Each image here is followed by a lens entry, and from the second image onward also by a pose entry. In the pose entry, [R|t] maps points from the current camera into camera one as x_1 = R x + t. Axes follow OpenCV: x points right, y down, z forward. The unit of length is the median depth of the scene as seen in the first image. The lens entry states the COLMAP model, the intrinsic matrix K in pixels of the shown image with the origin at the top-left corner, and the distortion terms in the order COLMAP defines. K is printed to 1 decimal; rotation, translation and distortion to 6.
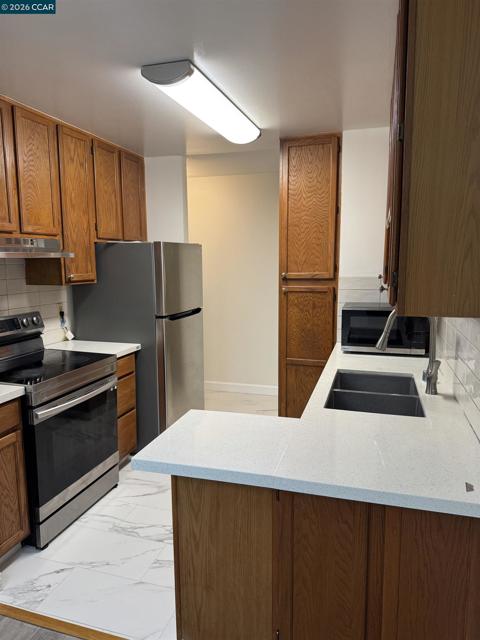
lens RADIAL K [[455.7, 0, 237.2], [0, 455.7, 318.6], [0, 0, 1]] dist [0.033208, -0.007452]
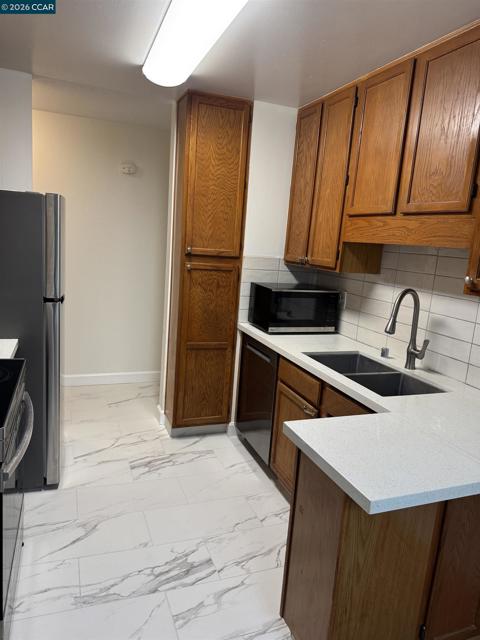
lens RADIAL K [[455.7, 0, 240.1], [0, 455.7, 322.3], [0, 0, 1]] dist [0.033208, -0.007452]
pose [[0.787086, -0.046082, 0.615119, -0.378787], [-0.001122, 0.997097, 0.076134, -0.023501], [-0.616842, -0.060614, 0.784750, 0.237360]]
